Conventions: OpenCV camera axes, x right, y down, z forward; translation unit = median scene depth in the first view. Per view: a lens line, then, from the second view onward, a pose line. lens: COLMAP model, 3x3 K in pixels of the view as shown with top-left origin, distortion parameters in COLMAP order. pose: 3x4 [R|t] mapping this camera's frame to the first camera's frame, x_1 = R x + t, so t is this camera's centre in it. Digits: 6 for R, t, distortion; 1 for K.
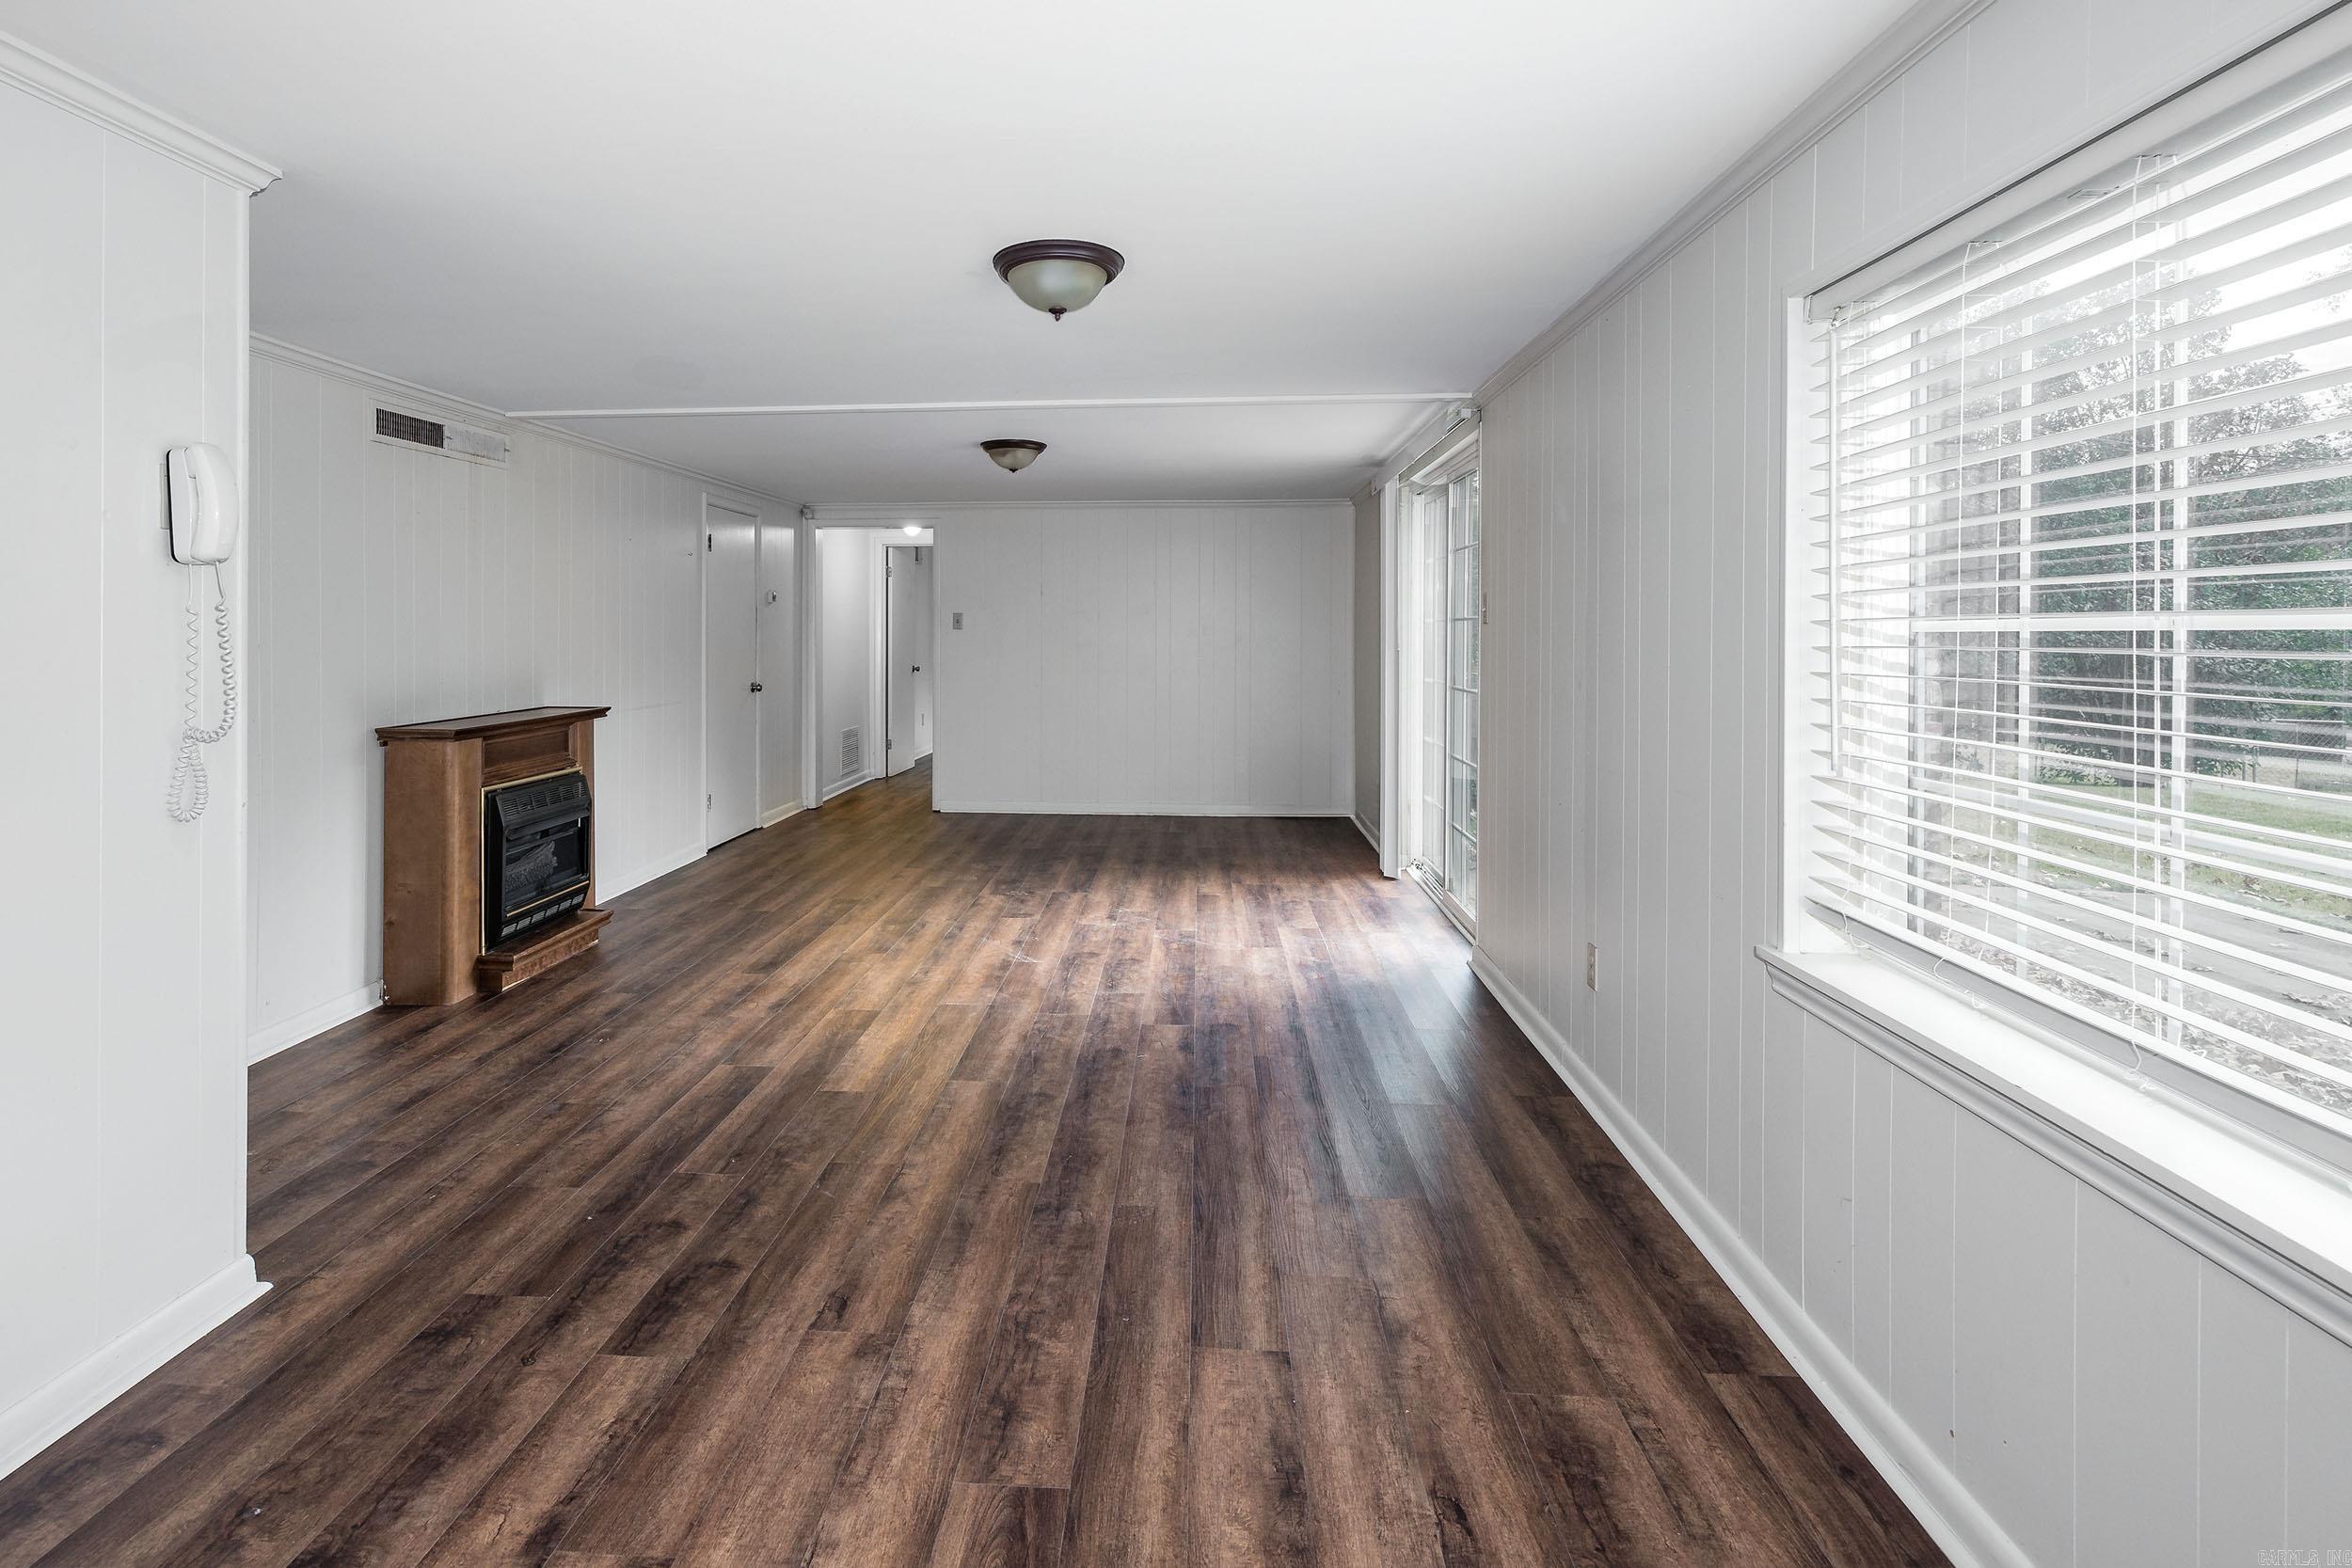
lens RADIAL K [[965.5, 0, 1187.3], [0, 965.5, 784.0], [0, 0, 1]] dist [-0.001554, -0.000062]
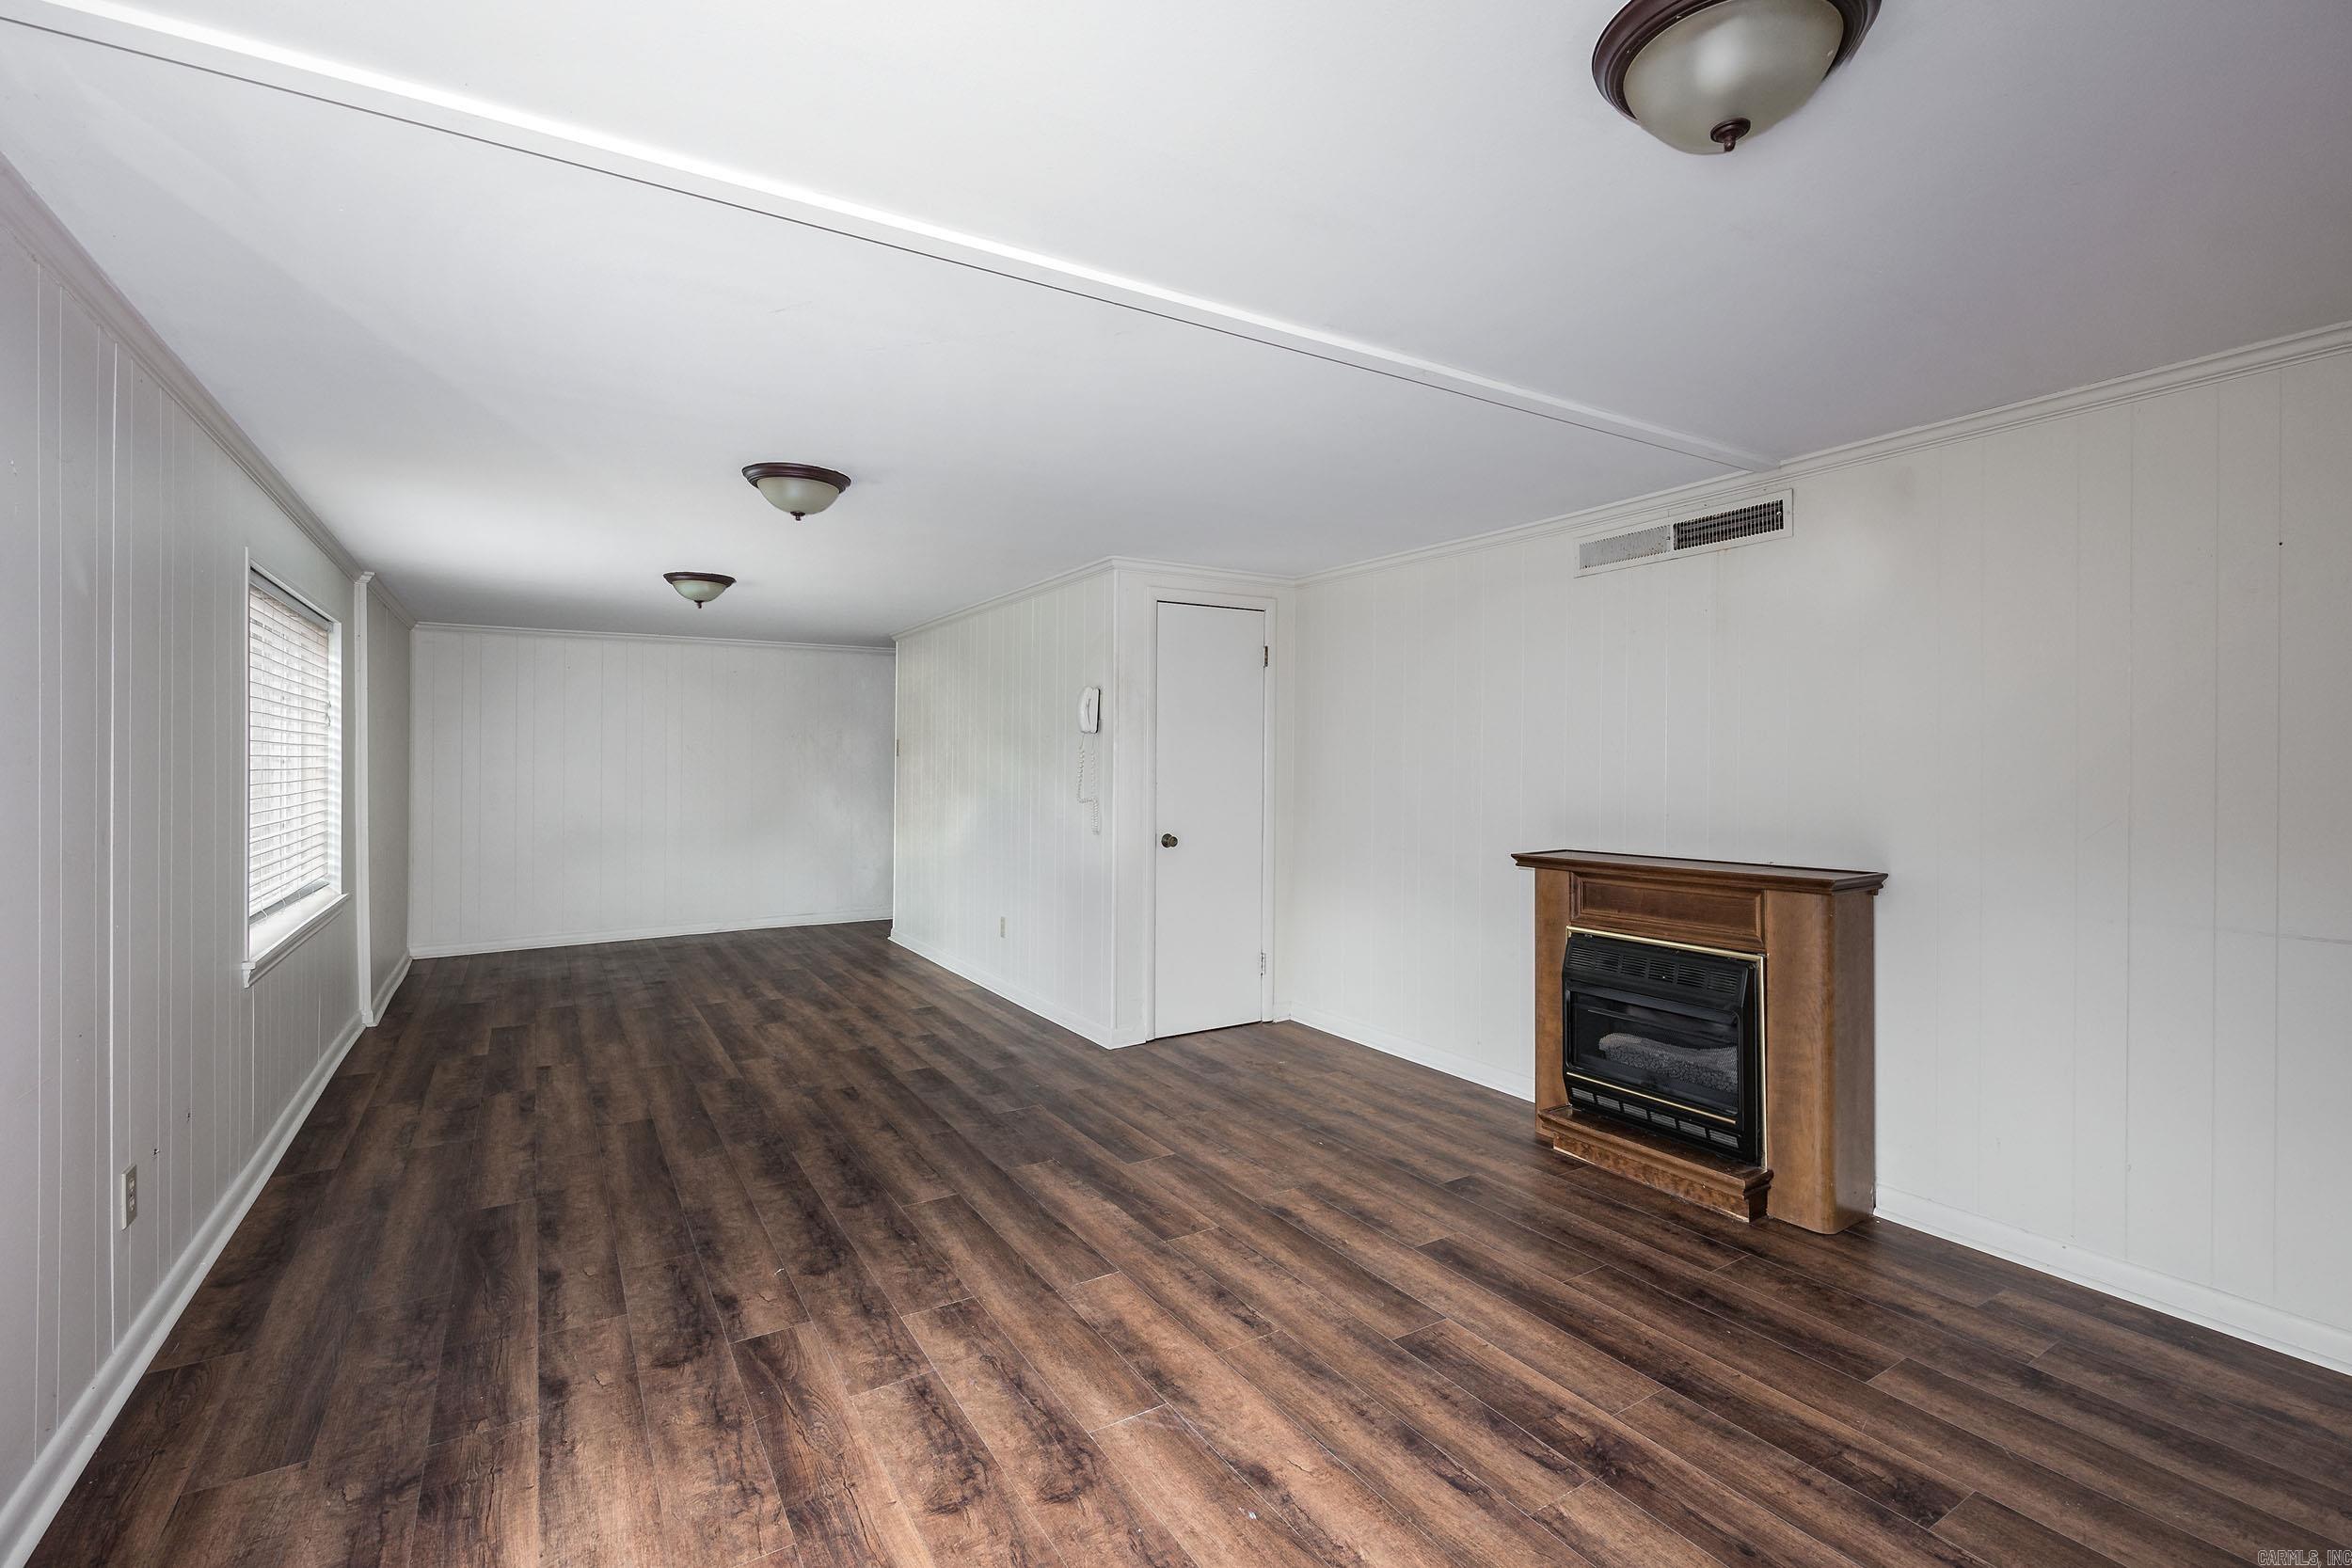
lens RADIAL K [[1059.8, 0, 1169.8], [0, 1059.8, 777.4], [0, 0, 1]] dist [-0.000653, 0.000191]
pose [[-0.844282, 0.011387, -0.535778, 0.187686], [-0.079886, 0.985929, 0.146840, -0.363418], [0.529911, 0.166776, -0.831493, 2.310527]]
